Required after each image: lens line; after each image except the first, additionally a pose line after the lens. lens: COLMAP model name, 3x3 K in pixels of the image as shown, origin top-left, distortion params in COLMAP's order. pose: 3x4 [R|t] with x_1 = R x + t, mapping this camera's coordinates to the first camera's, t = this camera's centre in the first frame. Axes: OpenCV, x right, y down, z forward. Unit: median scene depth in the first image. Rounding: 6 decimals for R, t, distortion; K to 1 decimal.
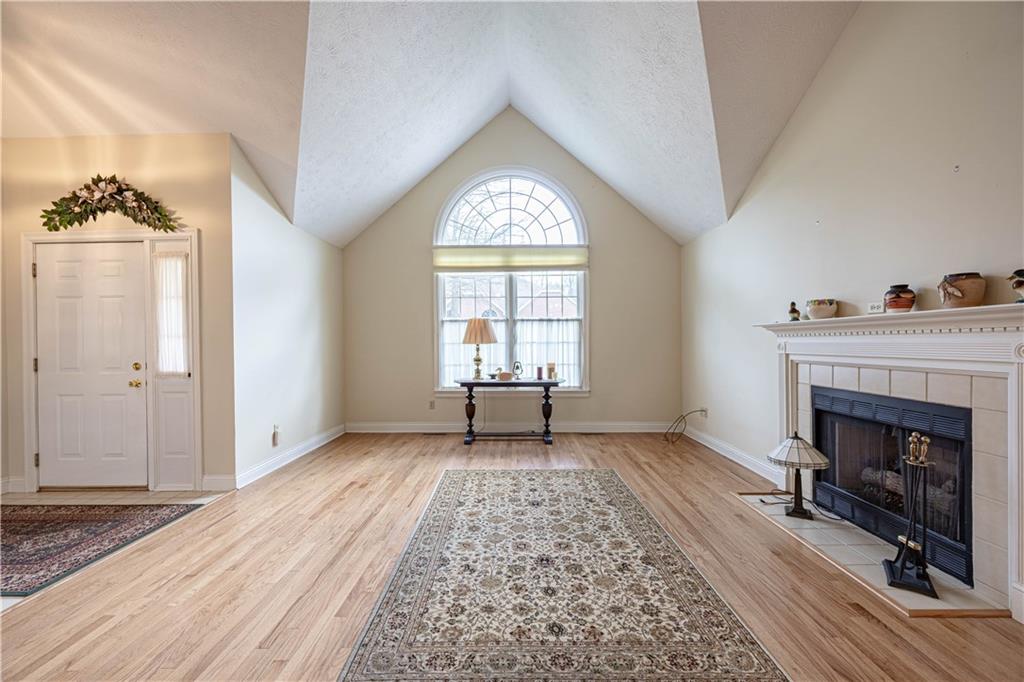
lens RADIAL K [[392.7, 0, 510.3], [0, 392.7, 344.4], [0, 0, 1]] dist [-0.001332, 0.000086]
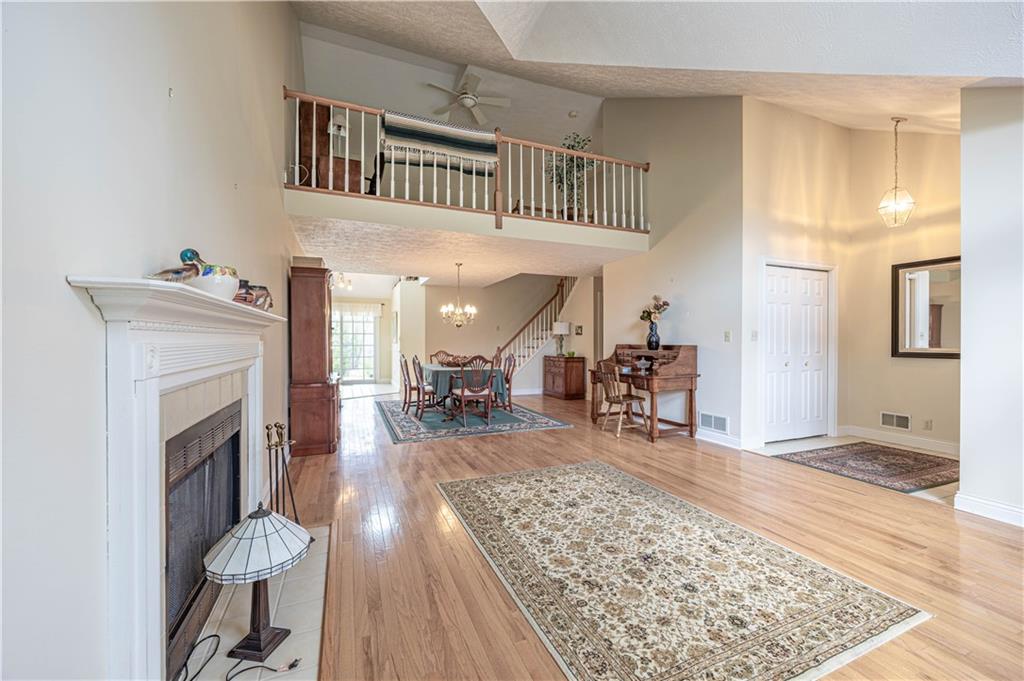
lens RADIAL K [[400.0, 0, 512.0], [0, 400.0, 340.5], [0, 0, 1]] dist [0.008315, -0.000089]
pose [[-0.916071, 0.010514, -0.400879, 0.530344], [0.007100, 0.999925, 0.010003, -0.009508], [0.400954, 0.006317, -0.916076, 1.412850]]
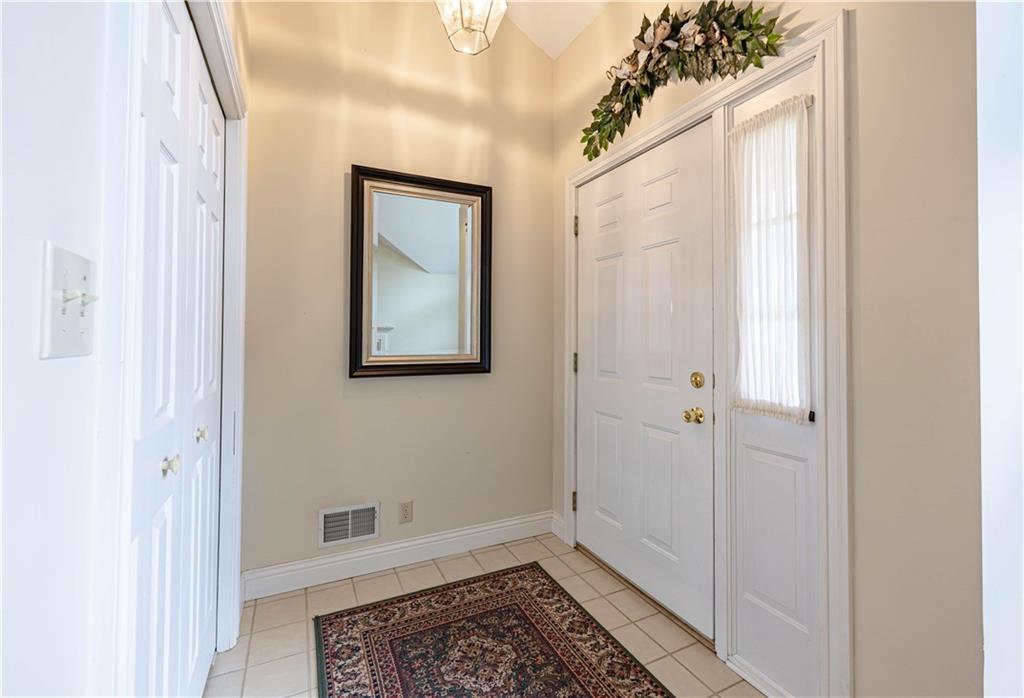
lens RADIAL K [[436.8, 0, 514.0], [0, 436.8, 327.2], [0, 0, 1]] dist [0.000095, -0.000038]
pose [[0.454689, -0.003122, -0.890645, -0.578468], [-0.015578, 0.999813, -0.011457, 0.000897], [0.890514, 0.019084, 0.454555, 0.556289]]
